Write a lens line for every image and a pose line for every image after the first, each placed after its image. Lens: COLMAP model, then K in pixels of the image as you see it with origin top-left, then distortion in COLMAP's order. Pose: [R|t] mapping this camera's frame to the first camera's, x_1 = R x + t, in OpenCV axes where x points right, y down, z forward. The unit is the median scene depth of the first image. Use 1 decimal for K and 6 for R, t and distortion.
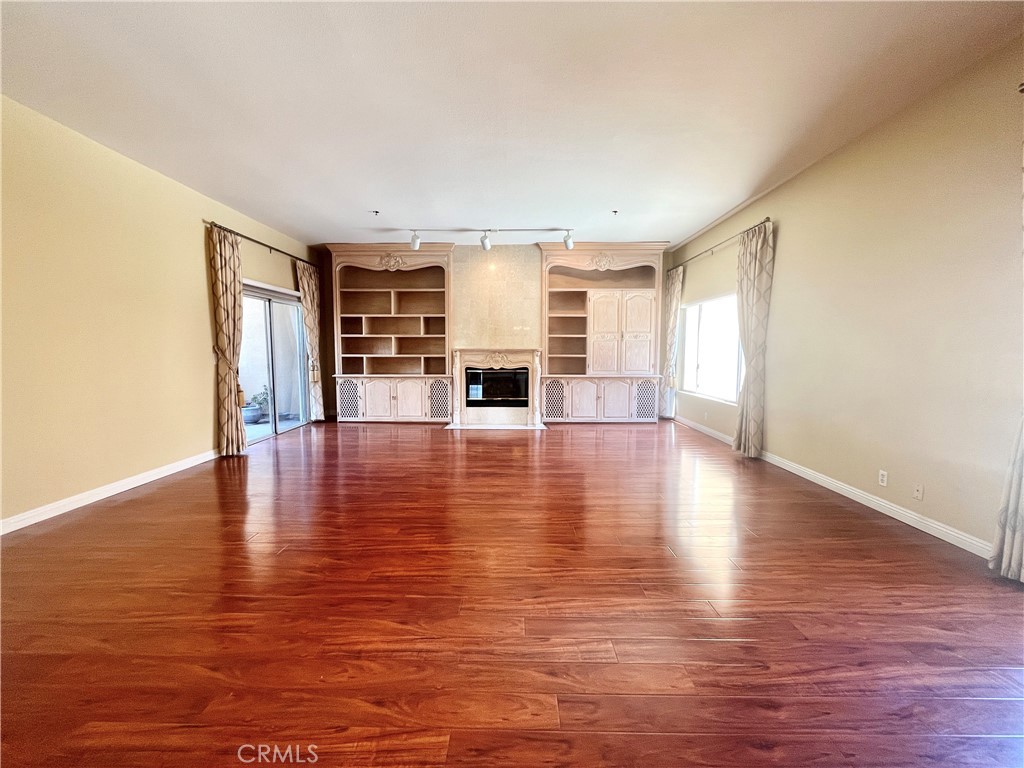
lens RADIAL K [[415.4, 0, 509.9], [0, 415.4, 382.9], [0, 0, 1]] dist [-0.000410, -0.000179]
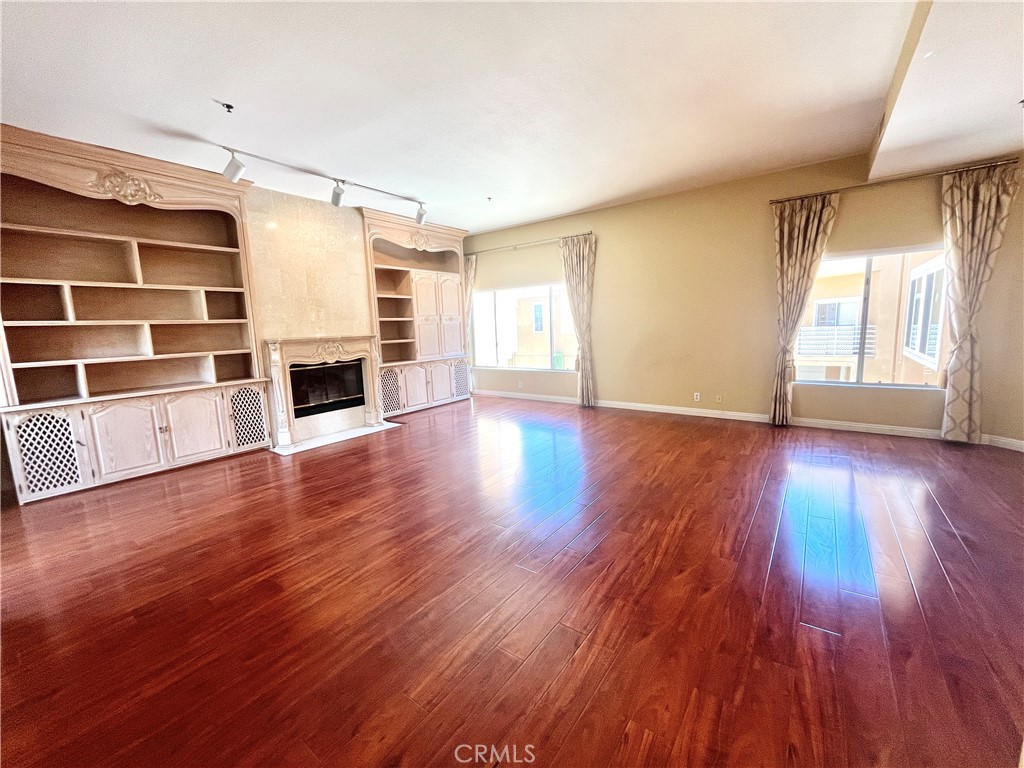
lens RADIAL K [[415.4, 0, 509.9], [0, 415.4, 382.9], [0, 0, 1]] dist [-0.000410, -0.000179]
pose [[0.585220, -0.132389, 0.799994, -0.455933], [0.099322, 0.990856, 0.091317, -0.033791], [-0.804769, 0.026017, 0.593018, 0.266657]]
